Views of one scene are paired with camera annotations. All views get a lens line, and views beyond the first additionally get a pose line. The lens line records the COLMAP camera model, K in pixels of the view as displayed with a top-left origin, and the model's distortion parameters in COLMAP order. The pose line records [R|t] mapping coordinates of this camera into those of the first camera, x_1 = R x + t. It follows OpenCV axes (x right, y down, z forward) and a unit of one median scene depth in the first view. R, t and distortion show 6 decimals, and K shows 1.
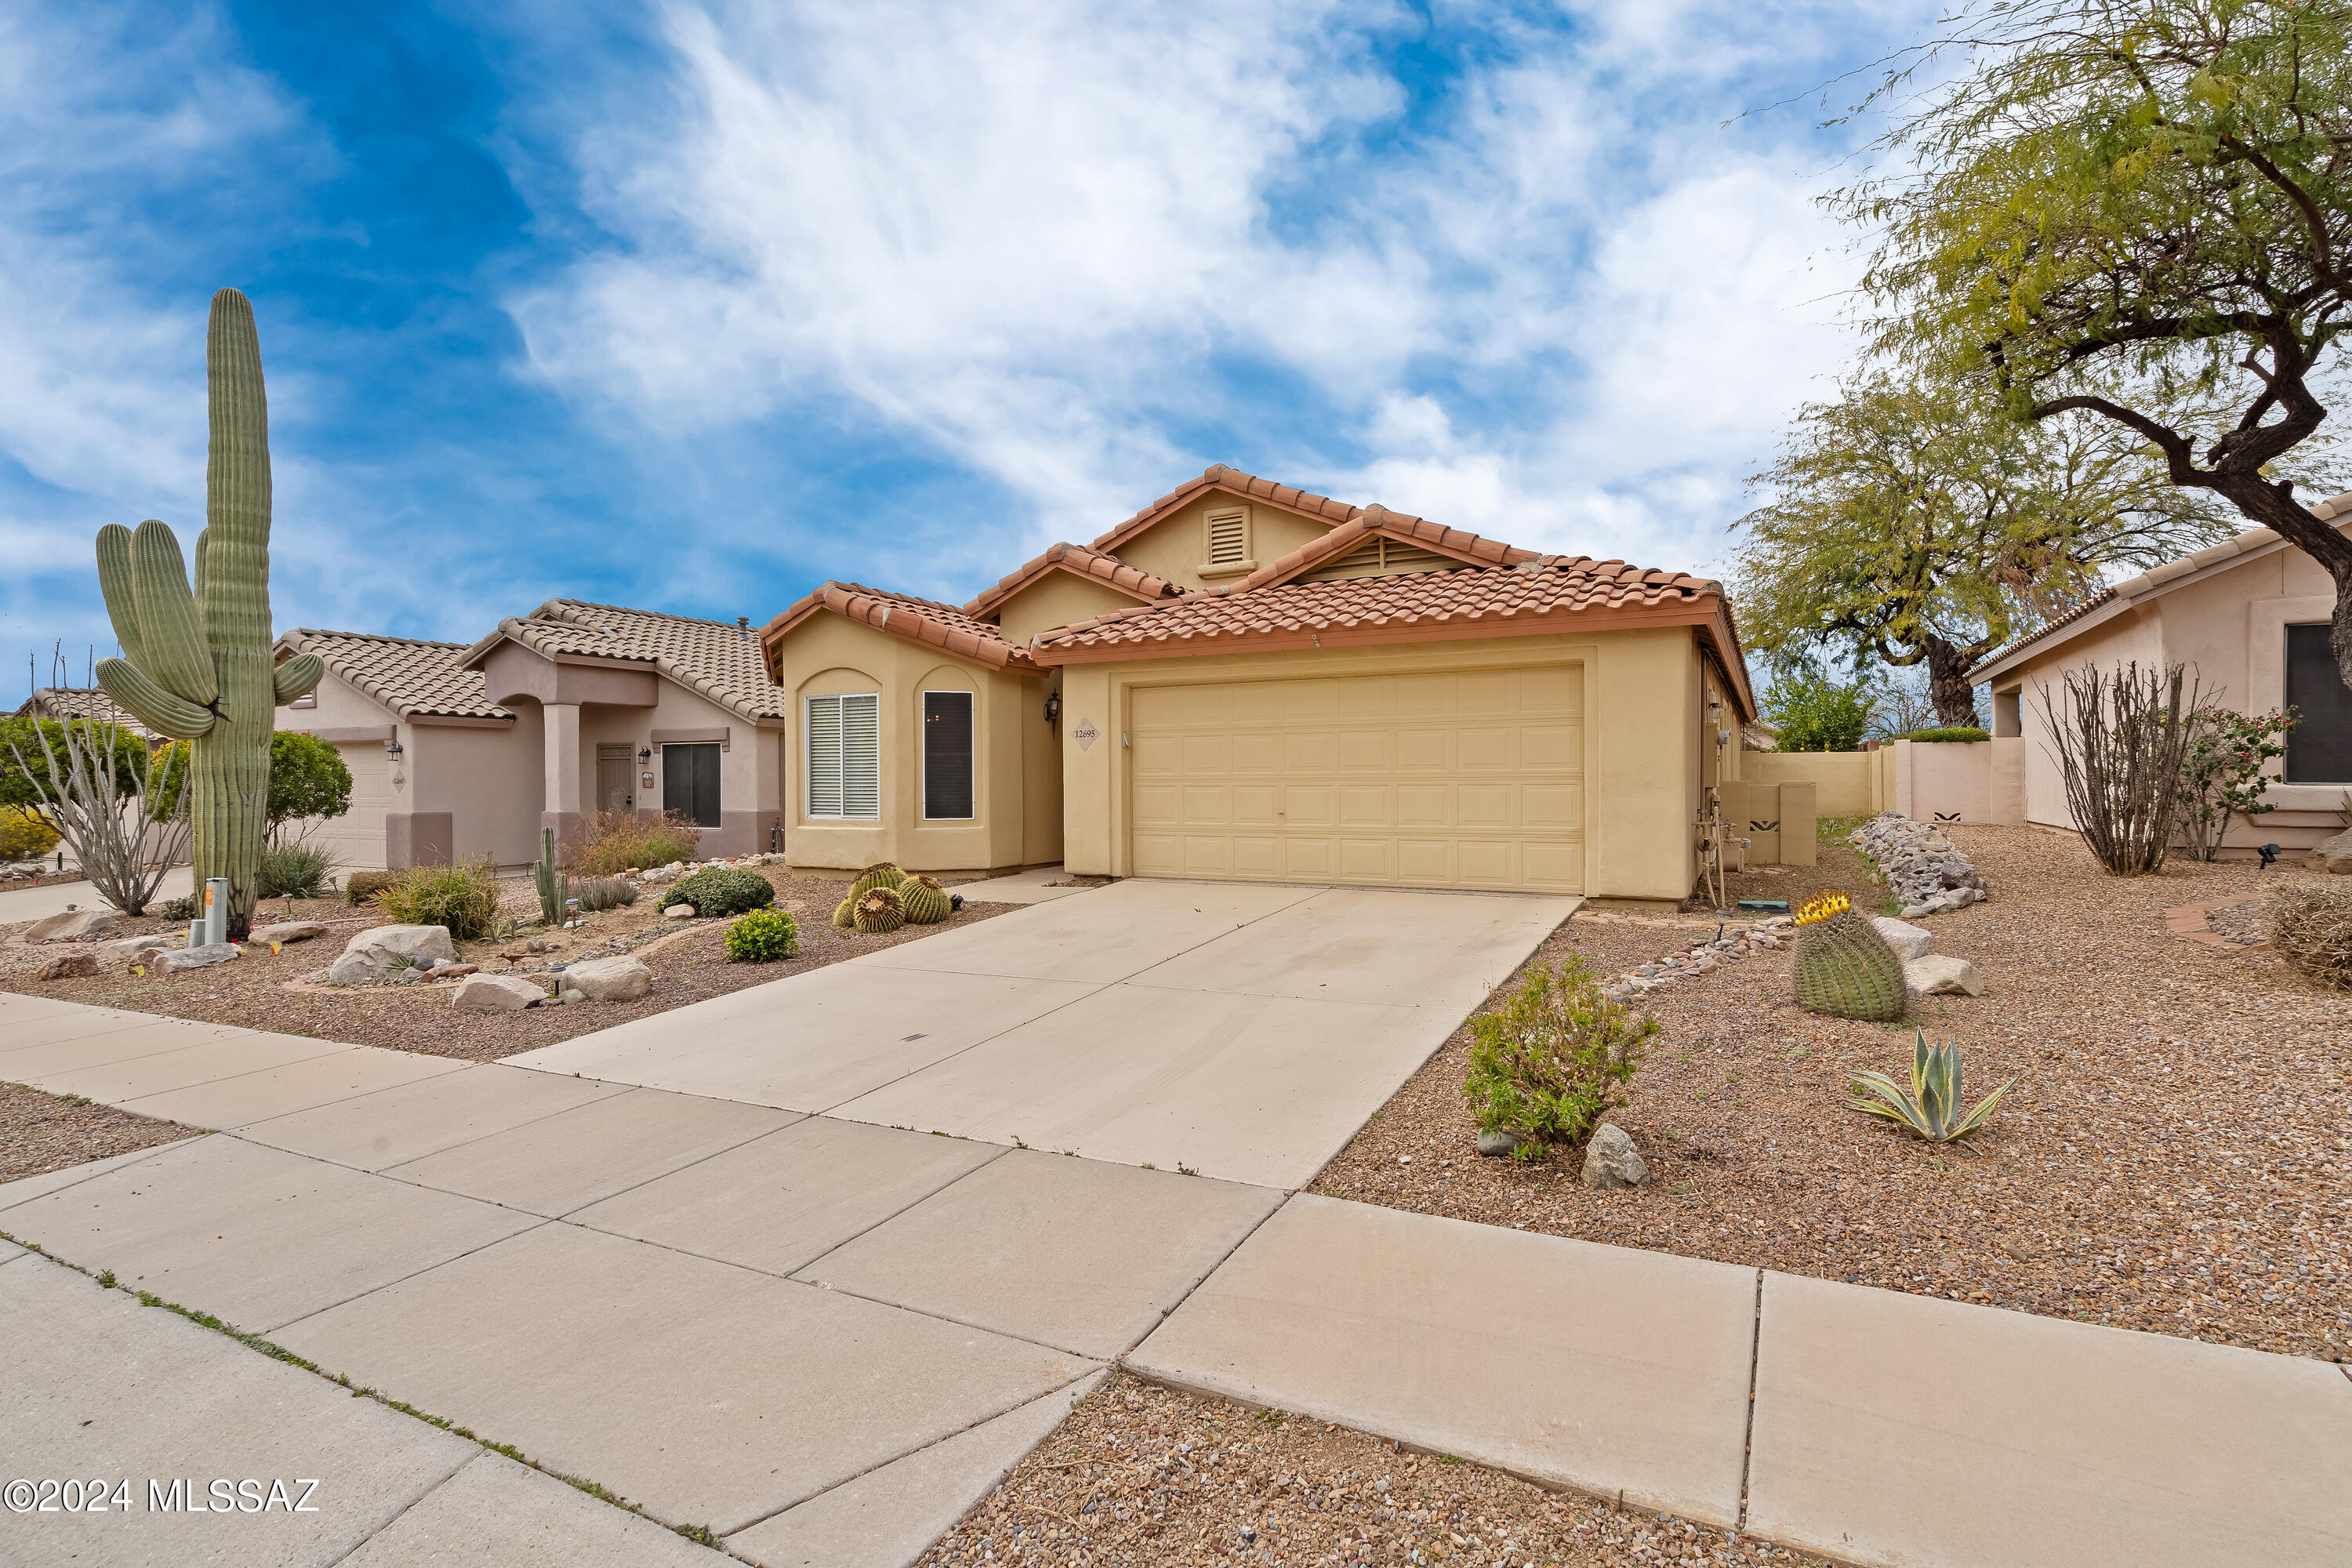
lens RADIAL K [[1080.6, 0, 1178.6], [0, 1080.6, 778.9], [0, 0, 1]] dist [-0.000350, 0.000282]
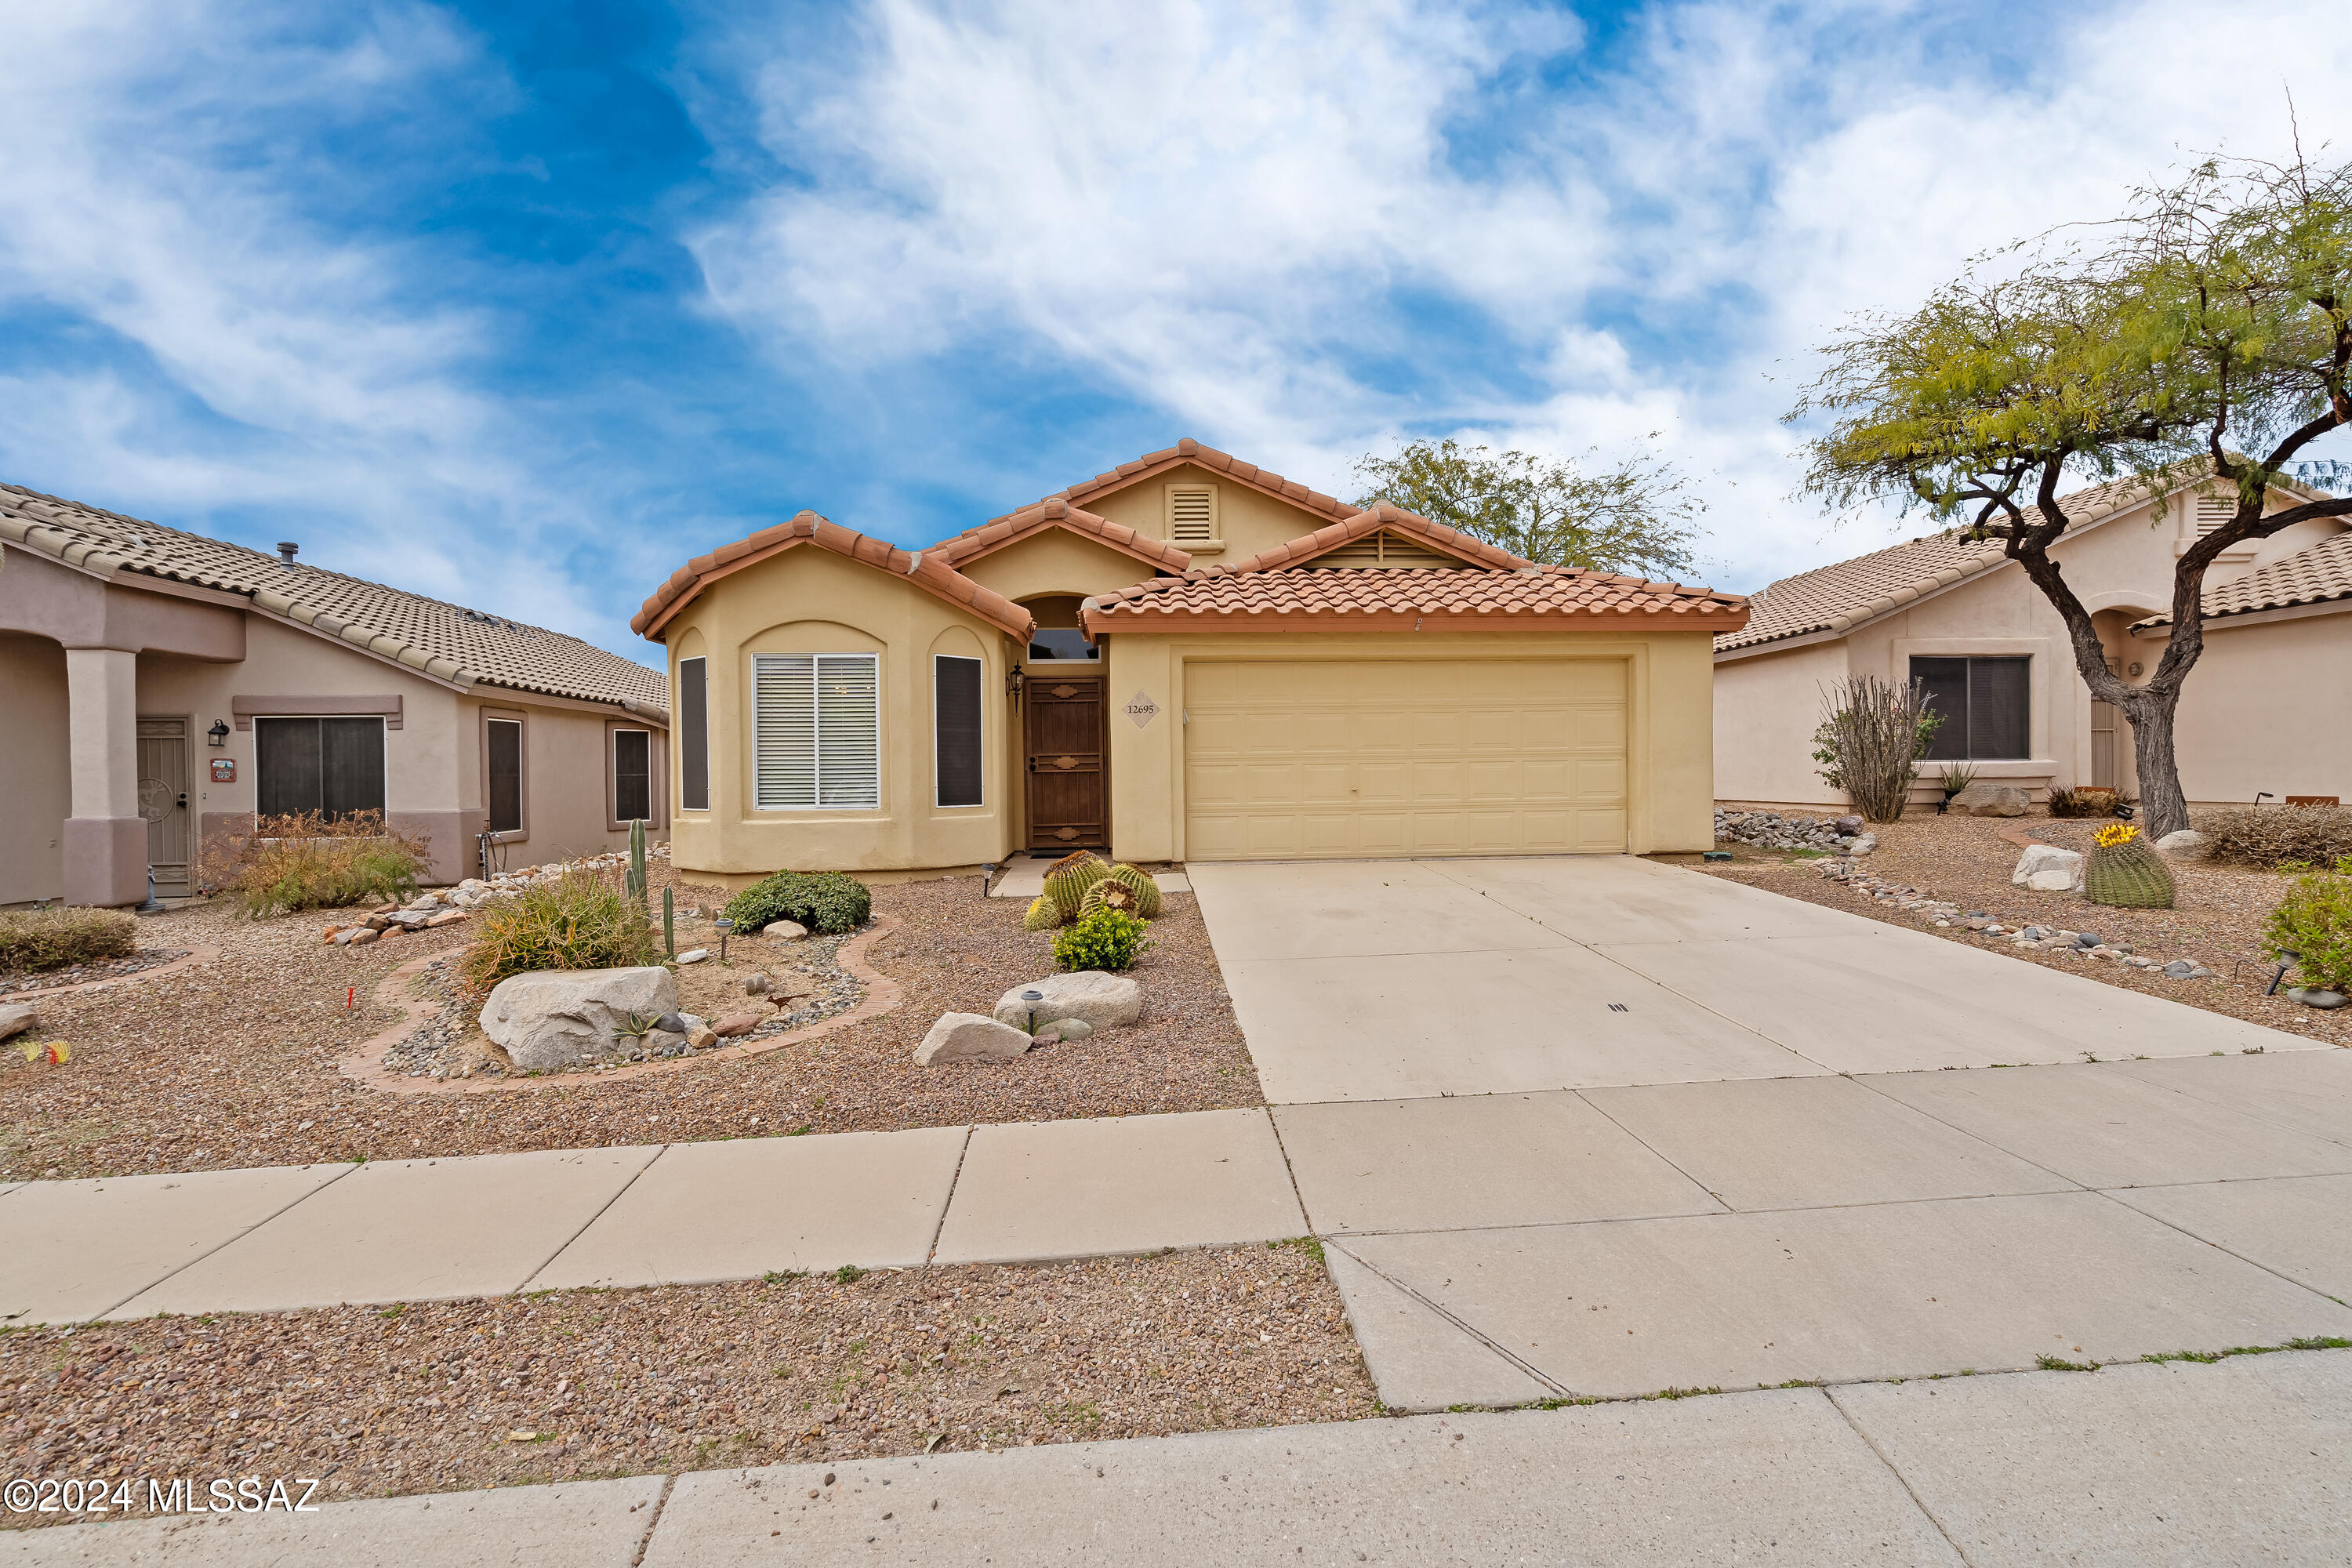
lens RADIAL K [[1080.6, 0, 1178.6], [0, 1080.6, 778.9], [0, 0, 1]] dist [-0.000350, 0.000282]
pose [[0.858756, -0.007890, 0.512324, -0.525616], [0.007705, 0.999967, 0.002485, 0.015372], [-0.512327, 0.001814, 0.858789, 0.187103]]
